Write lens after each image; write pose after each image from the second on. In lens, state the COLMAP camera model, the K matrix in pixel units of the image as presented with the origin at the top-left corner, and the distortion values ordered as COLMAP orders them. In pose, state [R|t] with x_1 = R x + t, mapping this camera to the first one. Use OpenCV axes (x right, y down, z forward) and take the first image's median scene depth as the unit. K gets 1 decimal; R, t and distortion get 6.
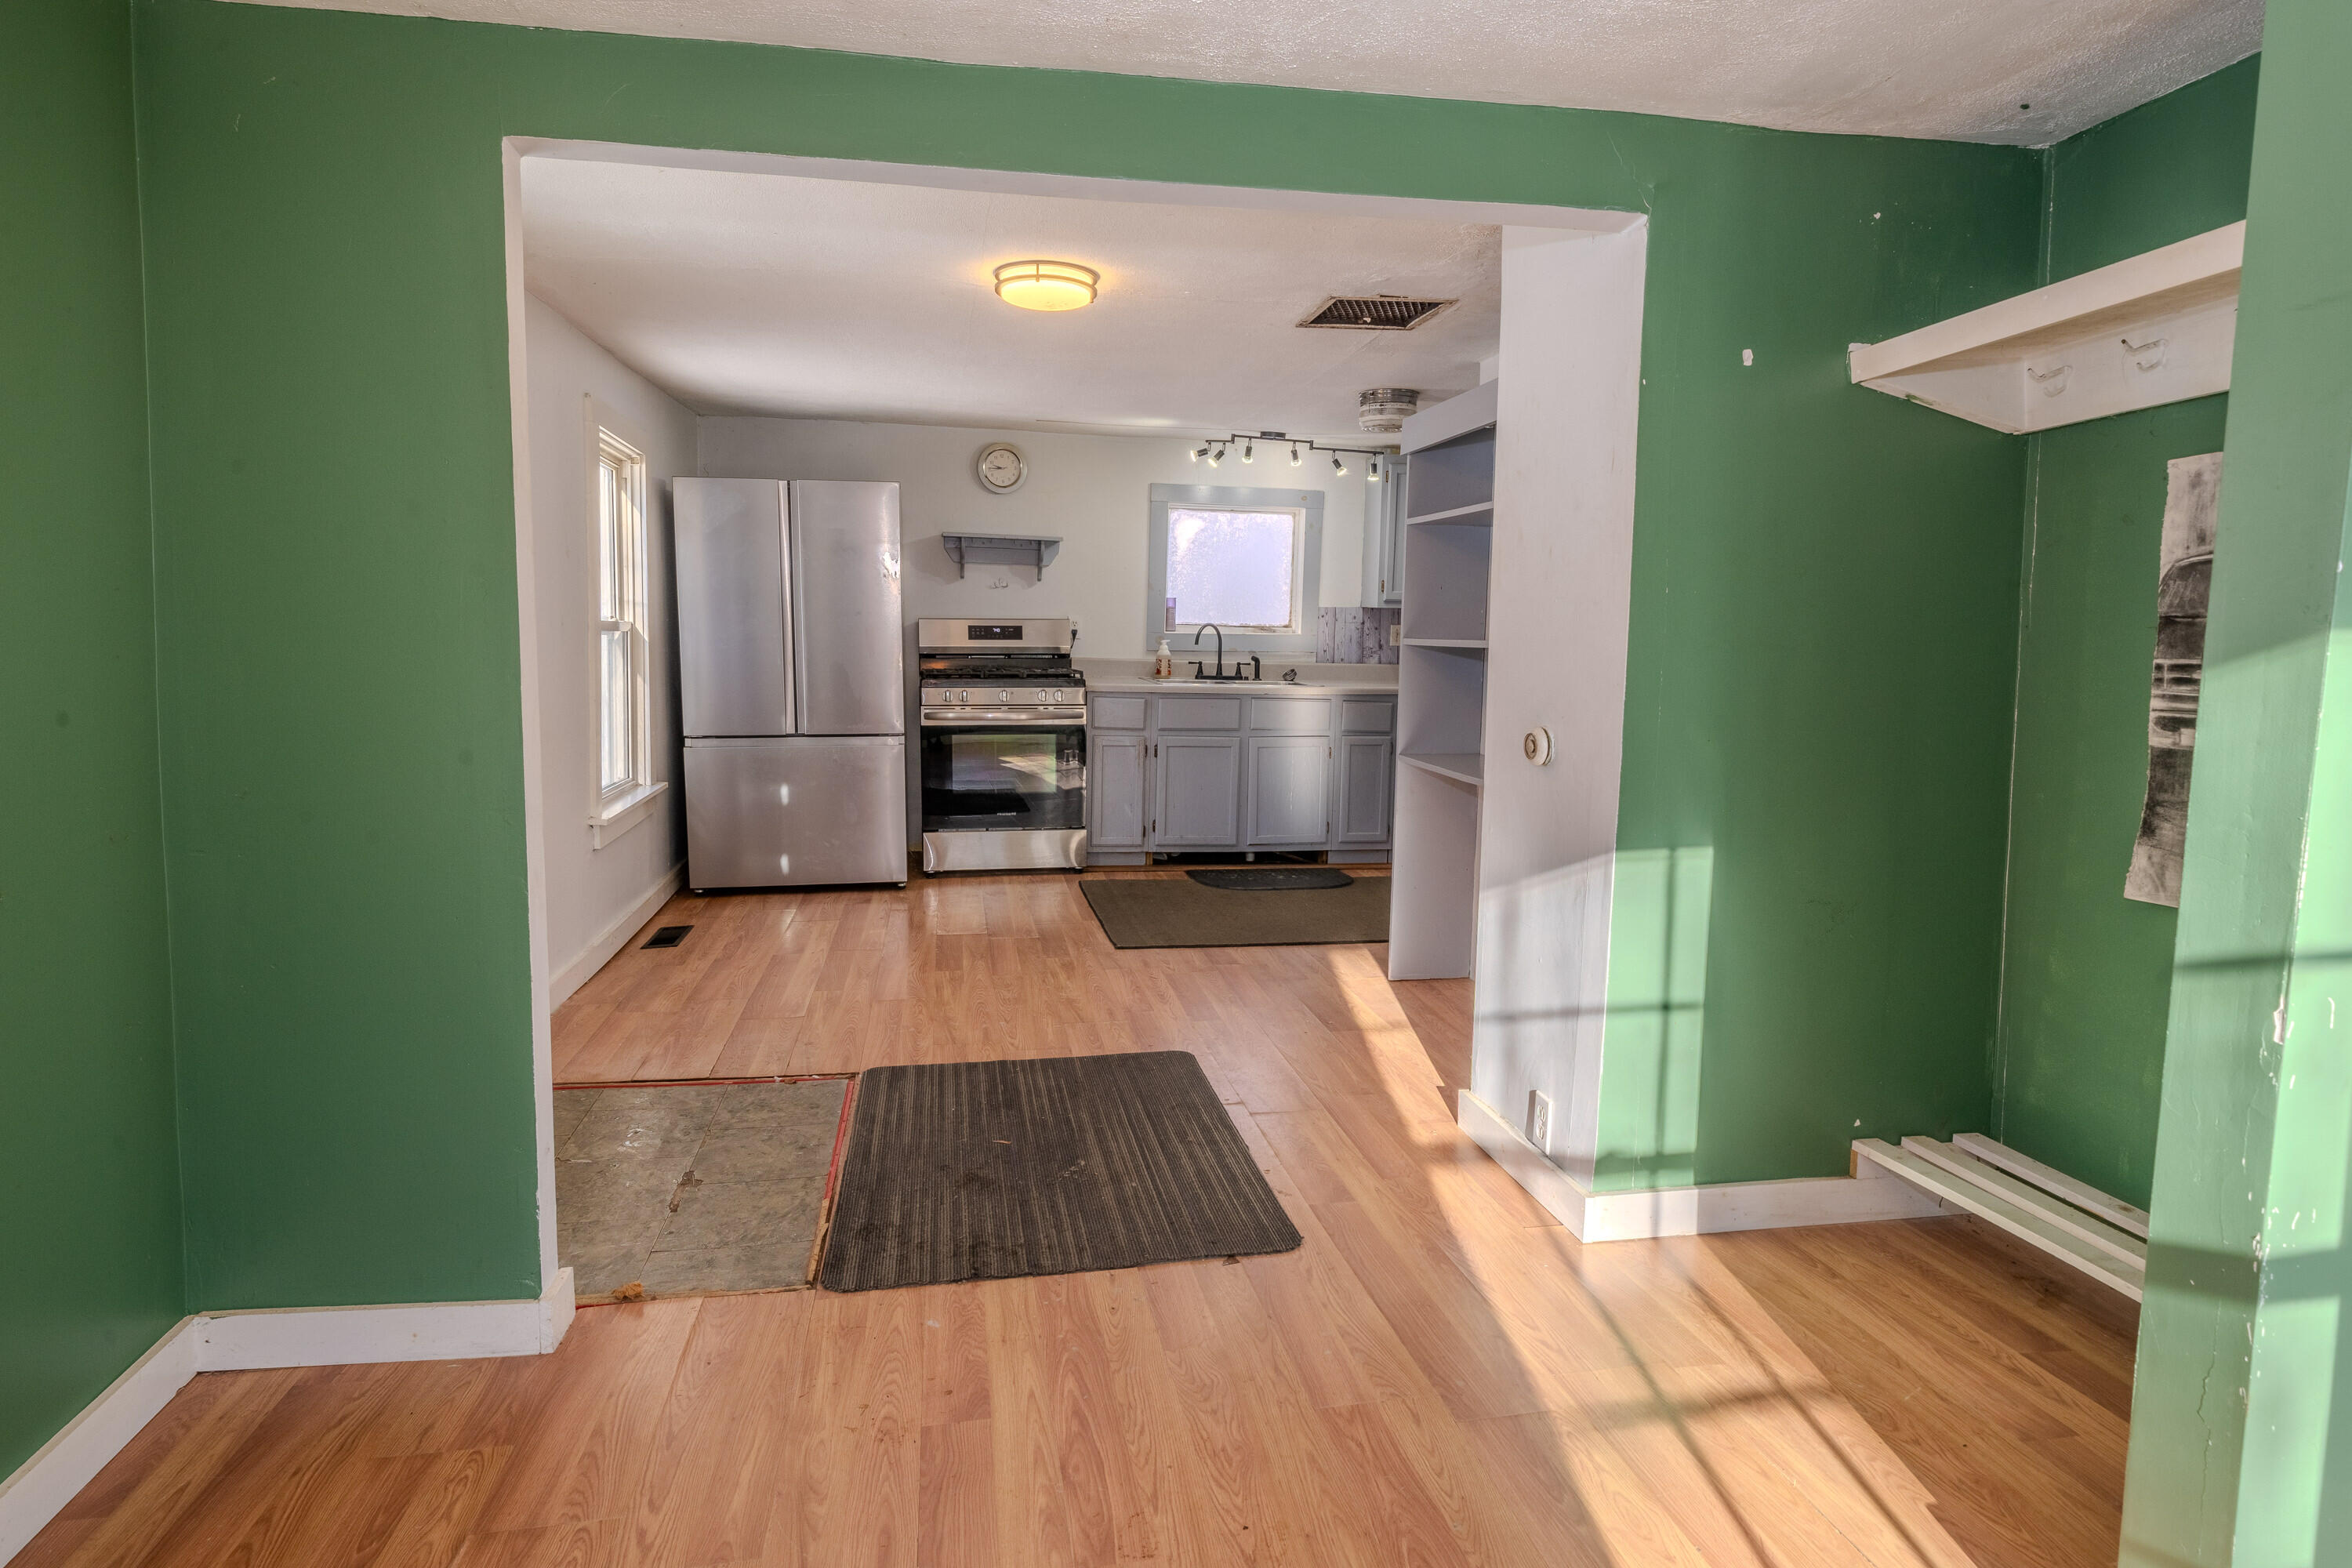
lens RADIAL K [[1367.0, 0, 1176.0], [0, 1367.0, 784.0], [0, 0, 1]] dist [0.000737, -0.000311]
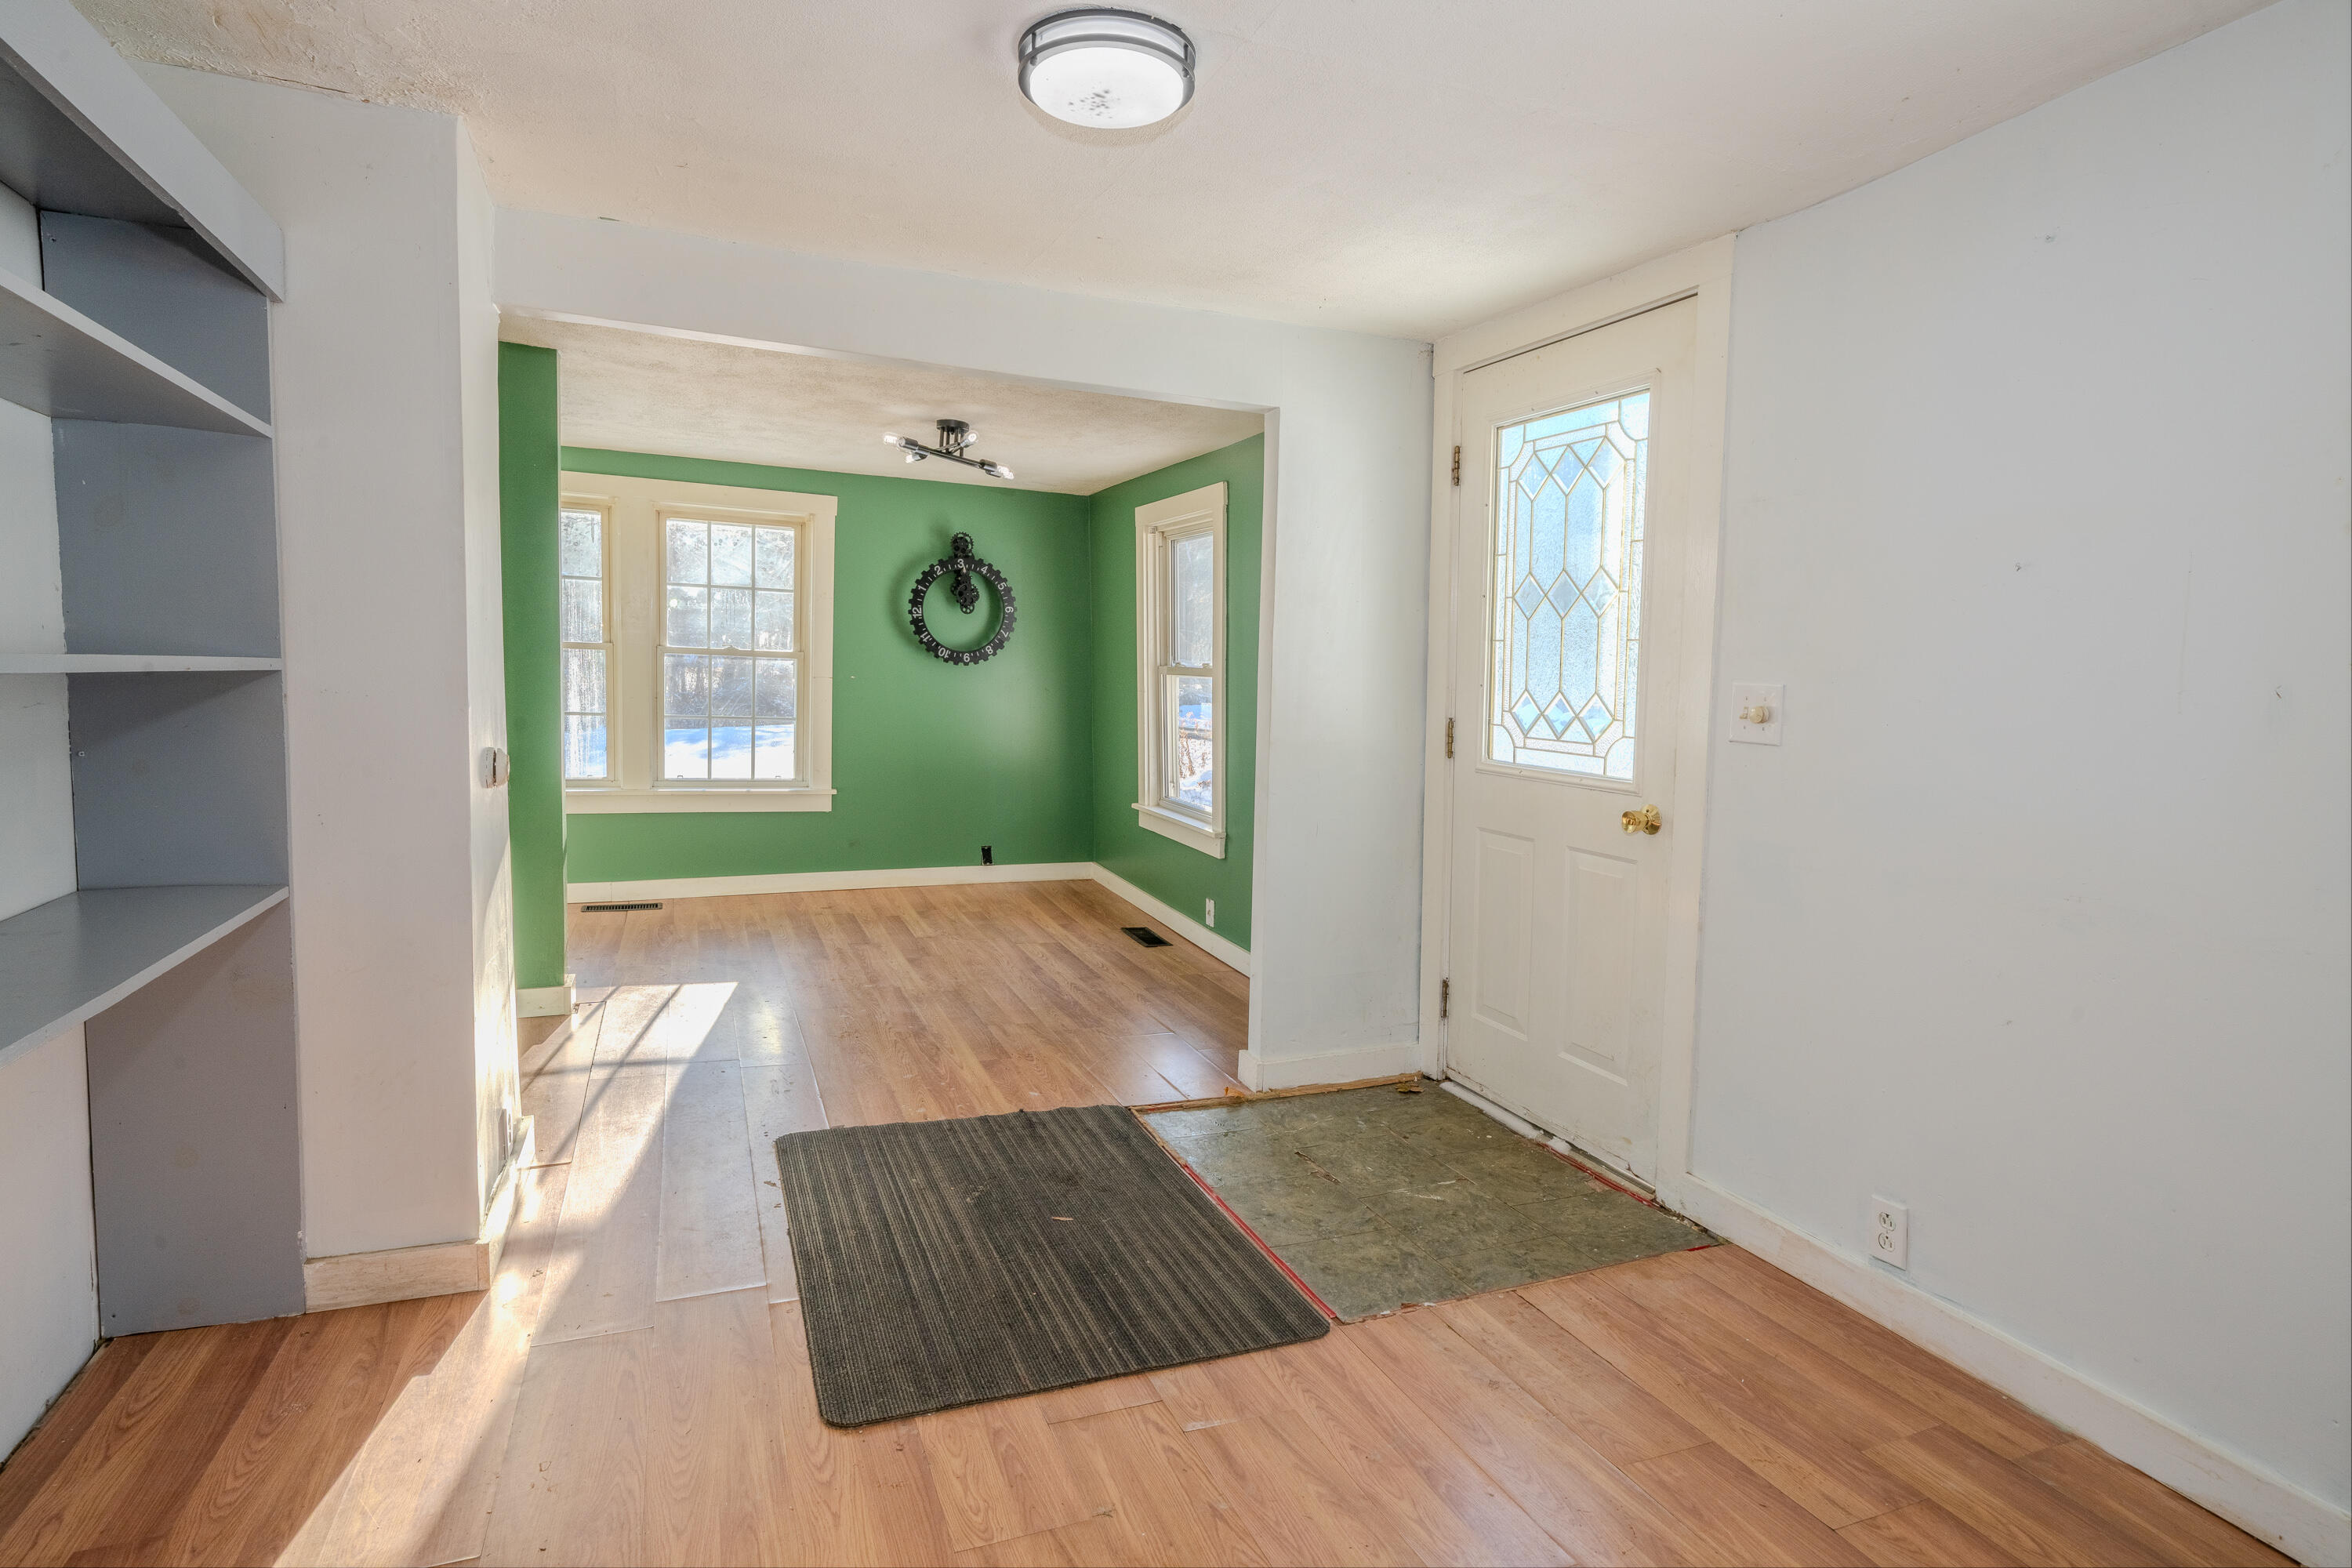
lens RADIAL K [[1367.0, 0, 1176.0], [0, 1367.0, 784.0], [0, 0, 1]] dist [0.000737, -0.000311]
pose [[-0.982587, -0.019041, -0.184826, -0.025504], [-0.054446, 0.980576, 0.188431, -0.201269], [0.177648, 0.195213, -0.964538, 1.805801]]
